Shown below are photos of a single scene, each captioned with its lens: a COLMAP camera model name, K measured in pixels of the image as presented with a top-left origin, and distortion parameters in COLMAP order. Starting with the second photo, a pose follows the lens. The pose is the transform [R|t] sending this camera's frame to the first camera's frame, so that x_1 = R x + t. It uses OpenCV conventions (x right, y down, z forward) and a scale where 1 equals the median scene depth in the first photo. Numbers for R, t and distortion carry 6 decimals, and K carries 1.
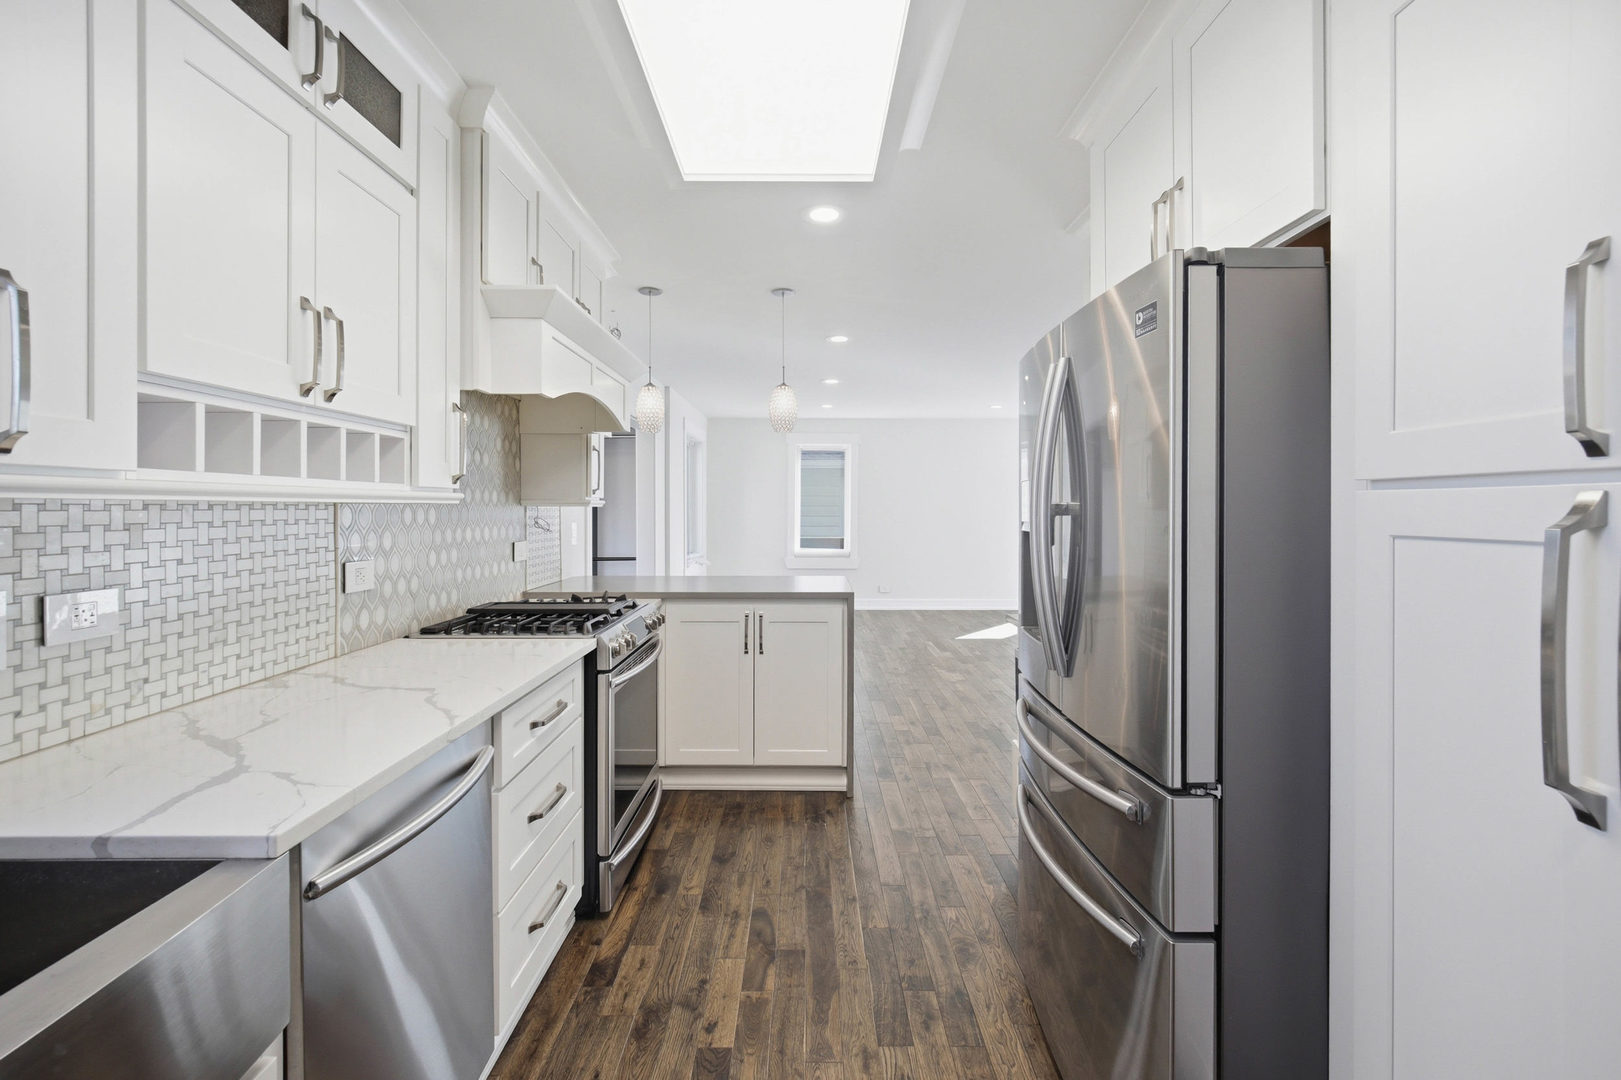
lens RADIAL K [[709.2, 0, 807.8], [0, 709.2, 514.2], [0, 0, 1]] dist [-0.000287, -0.000173]
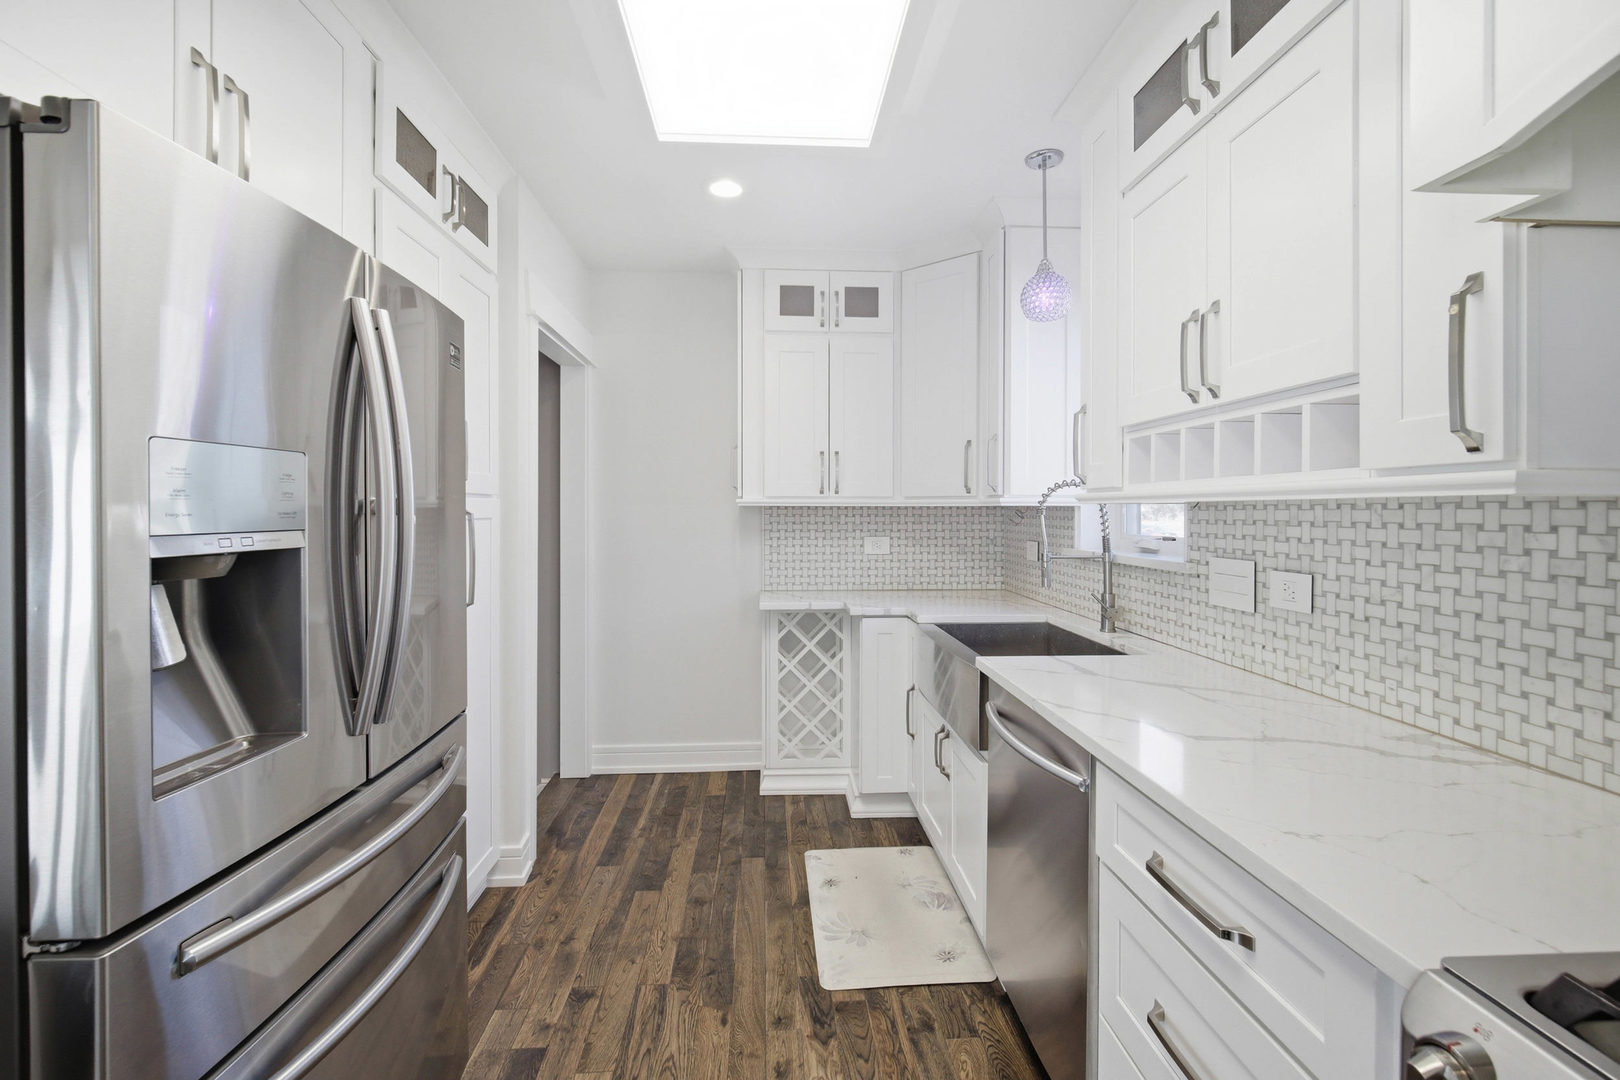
lens RADIAL K [[708.7, 0, 801.6], [0, 708.7, 504.0], [0, 0, 1]] dist [-0.000287, -0.000173]
pose [[-0.998597, 0.006109, -0.052607, -0.056406], [0.006087, 0.999981, 0.000572, -0.017329], [0.052610, 0.000251, -0.998615, 1.814910]]
